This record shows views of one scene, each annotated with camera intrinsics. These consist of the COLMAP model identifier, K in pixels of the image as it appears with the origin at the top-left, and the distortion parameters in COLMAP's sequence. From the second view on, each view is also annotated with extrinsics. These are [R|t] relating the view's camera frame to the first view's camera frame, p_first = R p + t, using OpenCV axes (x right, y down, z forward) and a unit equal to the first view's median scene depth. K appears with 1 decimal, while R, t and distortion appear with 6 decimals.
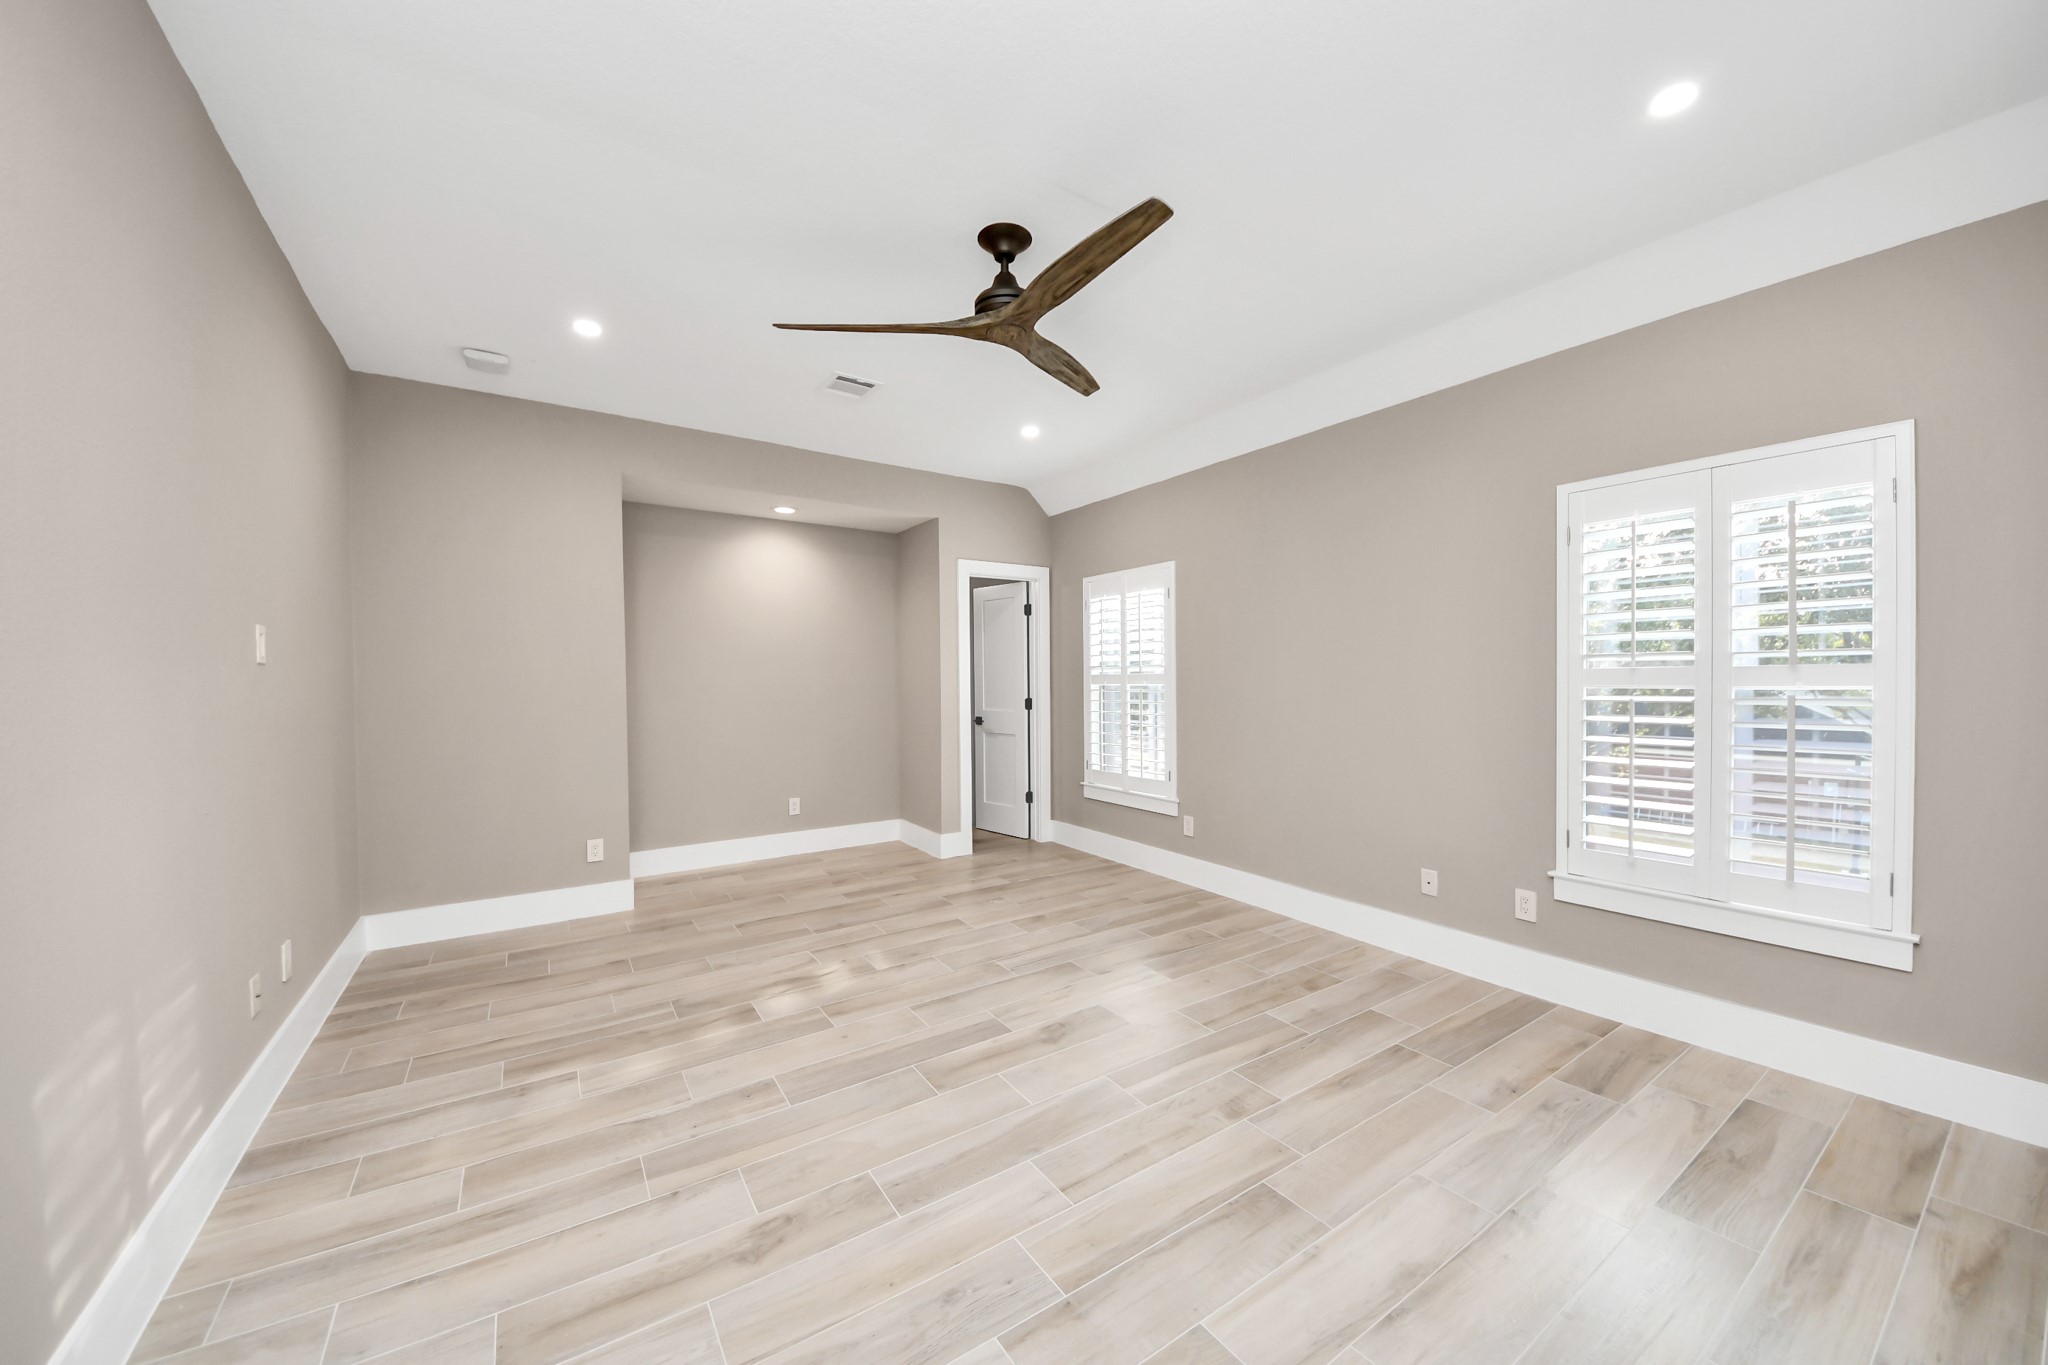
lens RADIAL K [[757.1, 0, 1030.7], [0, 757.1, 686.8], [0, 0, 1]] dist [0.001712, -0.016095]
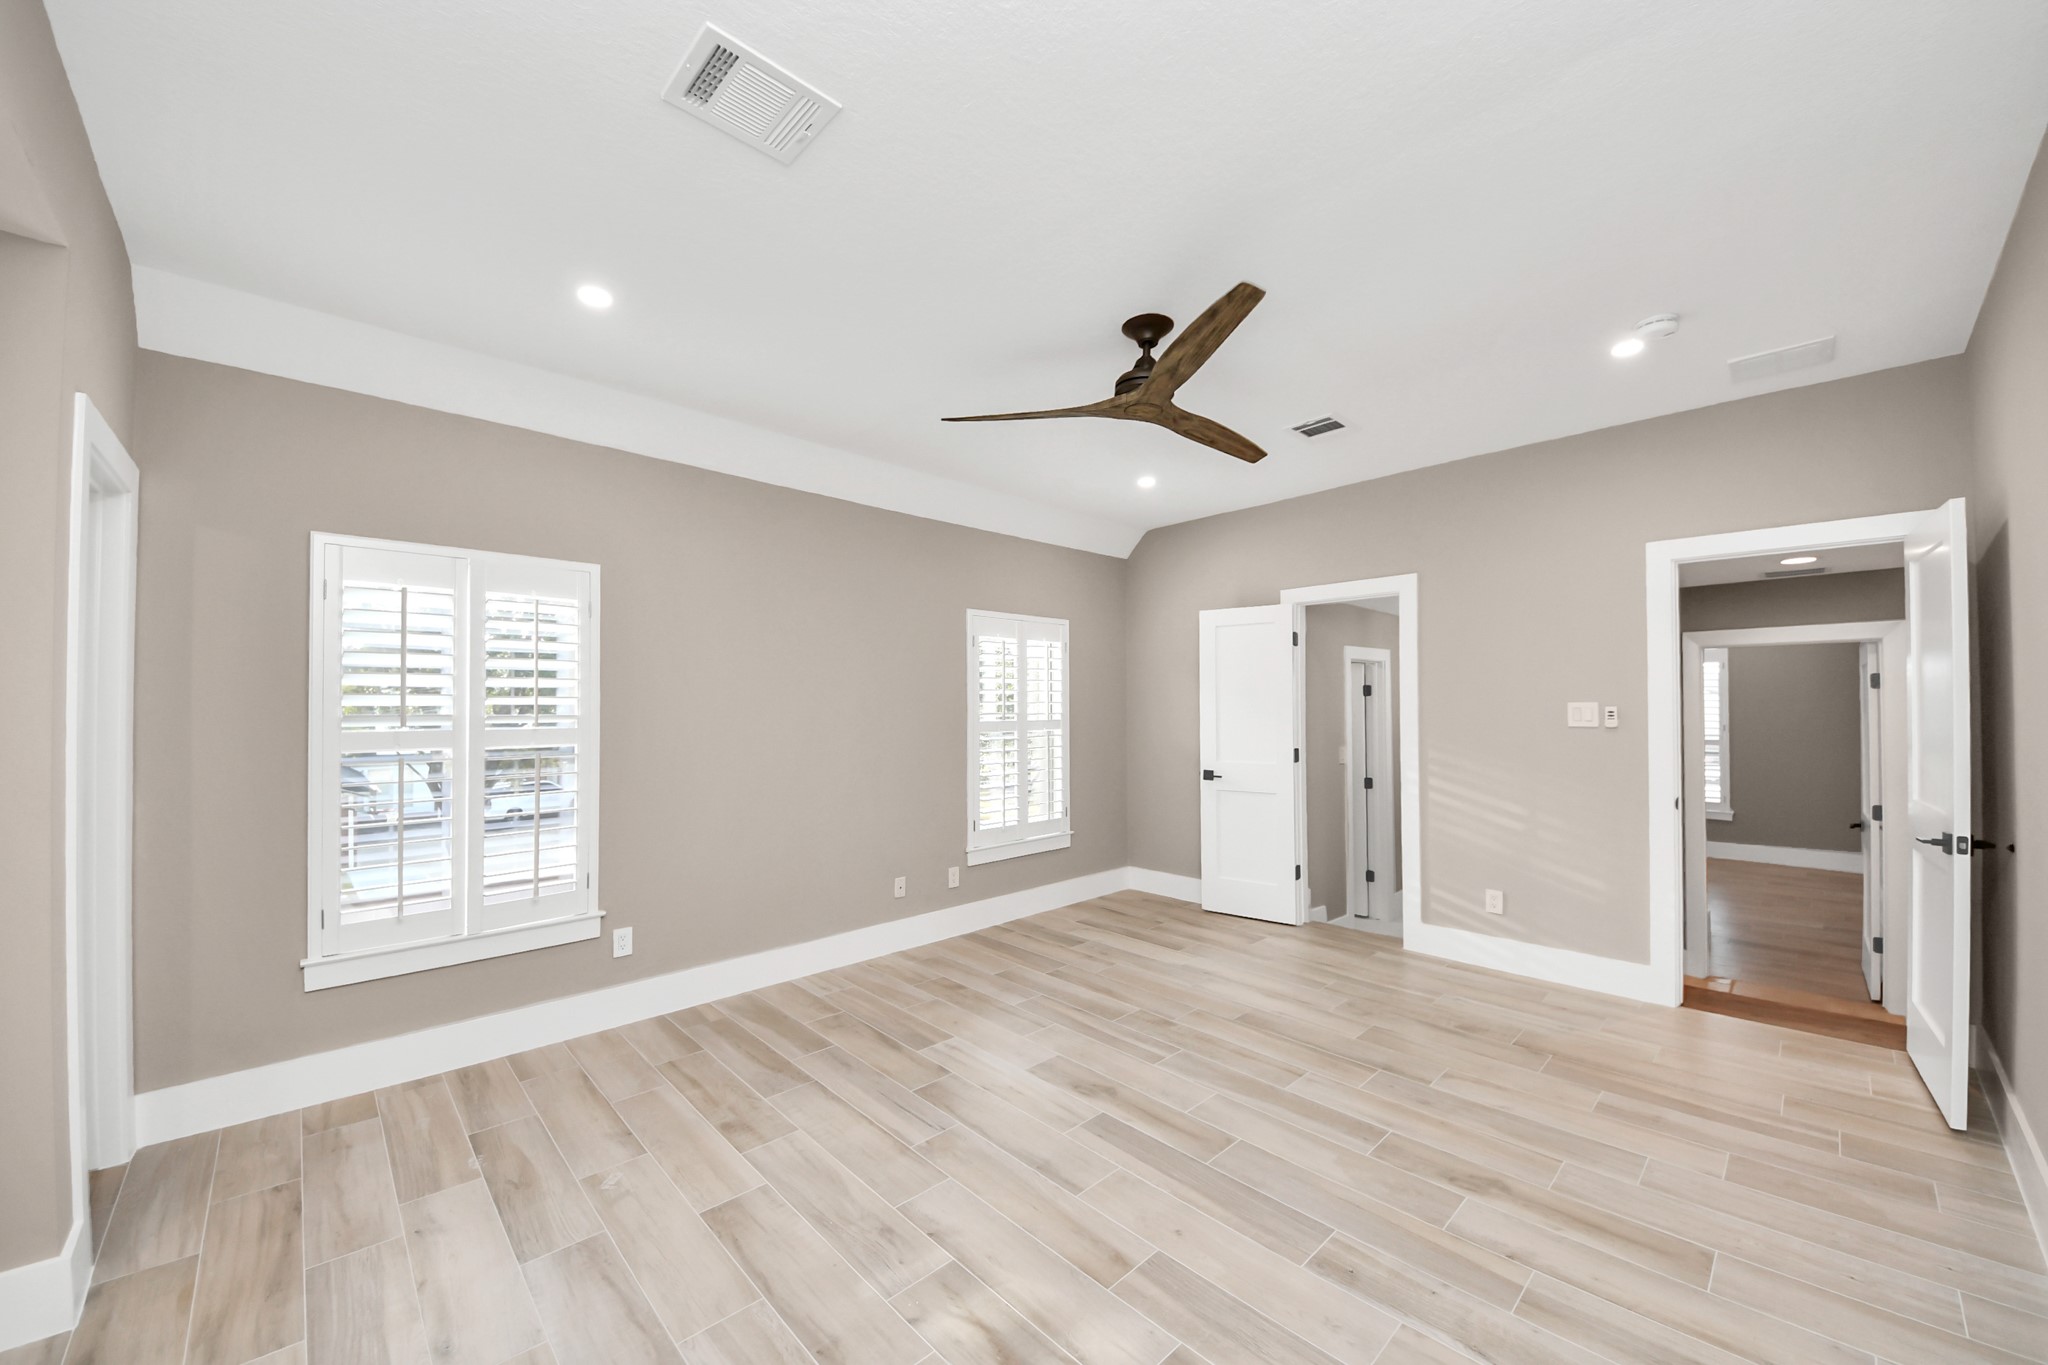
lens RADIAL K [[757.1, 0, 1030.7], [0, 757.1, 686.8], [0, 0, 1]] dist [0.001712, -0.016095]
pose [[-0.178482, 0.021509, 0.983708, -0.870586], [0.023030, 0.999578, -0.017677, -0.052804], [-0.983674, 0.019500, -0.178902, 1.153590]]
